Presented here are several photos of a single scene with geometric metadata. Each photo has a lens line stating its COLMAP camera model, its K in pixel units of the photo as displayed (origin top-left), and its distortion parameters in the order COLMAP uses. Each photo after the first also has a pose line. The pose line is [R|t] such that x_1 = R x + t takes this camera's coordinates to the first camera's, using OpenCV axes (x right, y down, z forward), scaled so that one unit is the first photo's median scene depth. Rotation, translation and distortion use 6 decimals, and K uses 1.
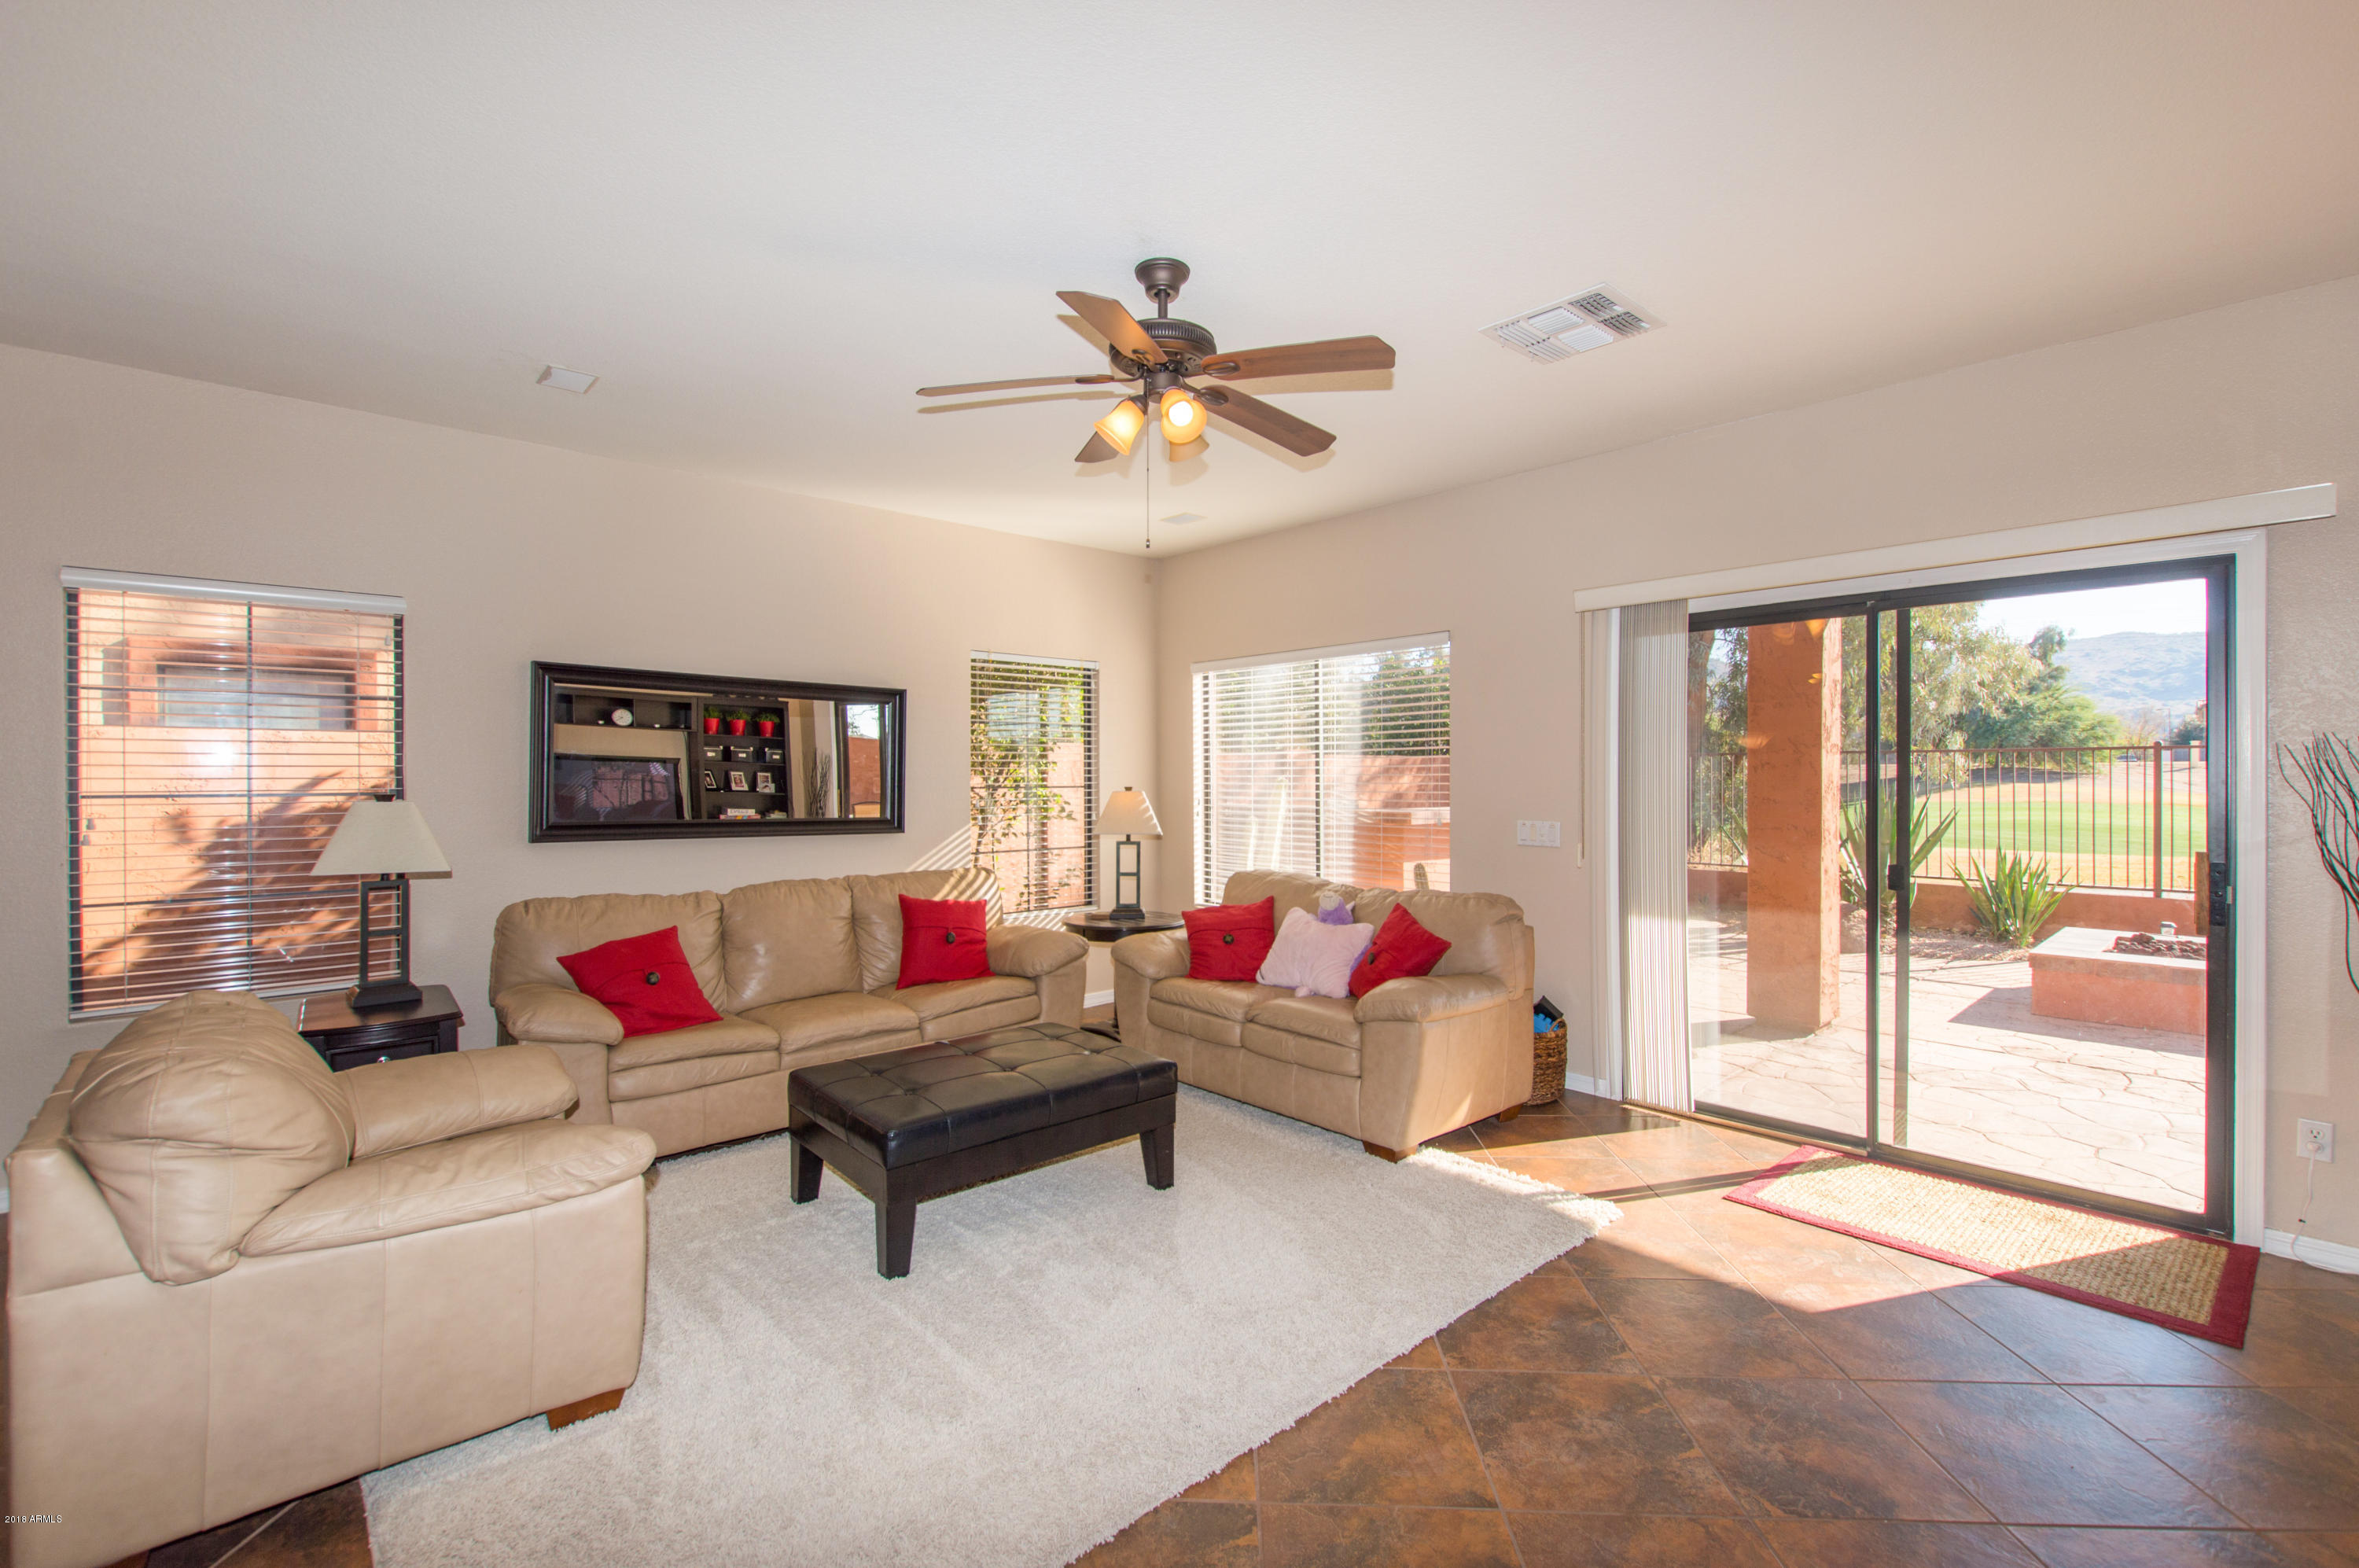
lens RADIAL K [[1031.9, 0, 1183.8], [0, 1031.9, 790.1], [0, 0, 1]] dist [0.020903, -0.011278]
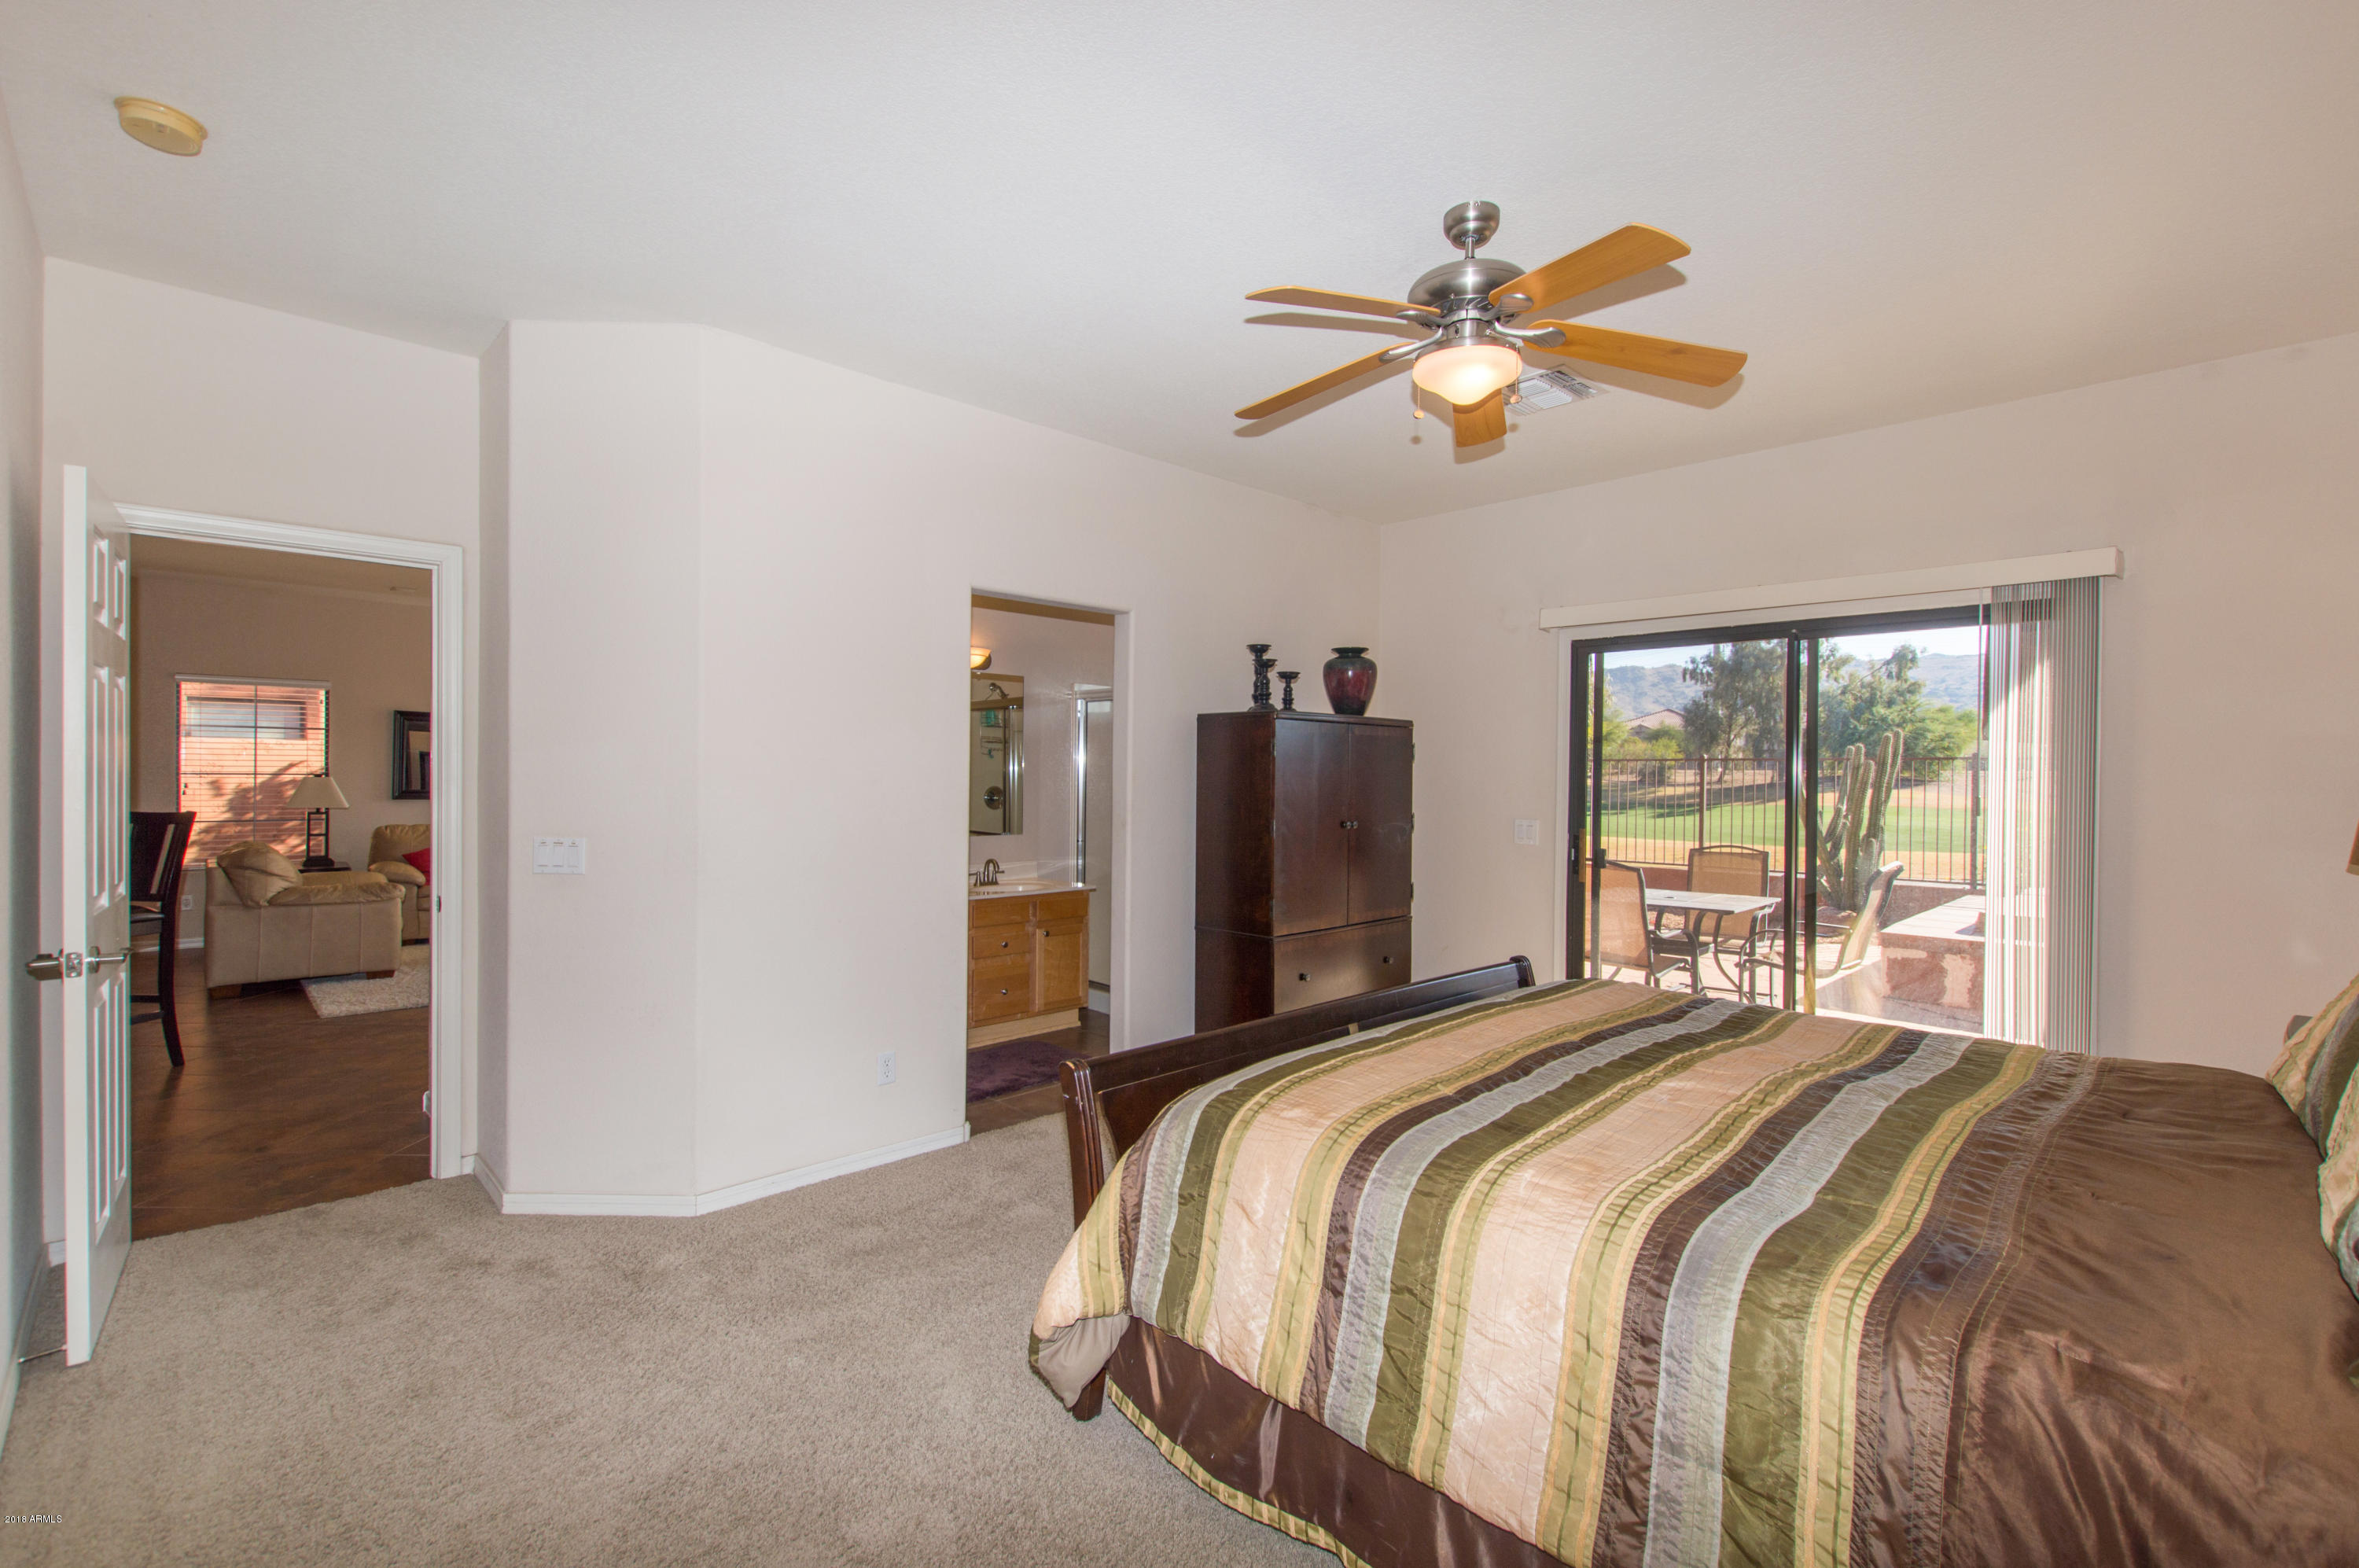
lens RADIAL K [[1025.5, 0, 1179.5], [0, 1025.5, 784.0], [0, 0, 1]] dist [0.000113, 0.000015]
pose [[0.999278, 0.015988, 0.034451, 0.809951], [-0.016007, 0.999872, 0.000264, -0.004589], [-0.034443, -0.000815, 0.999406, -1.020228]]
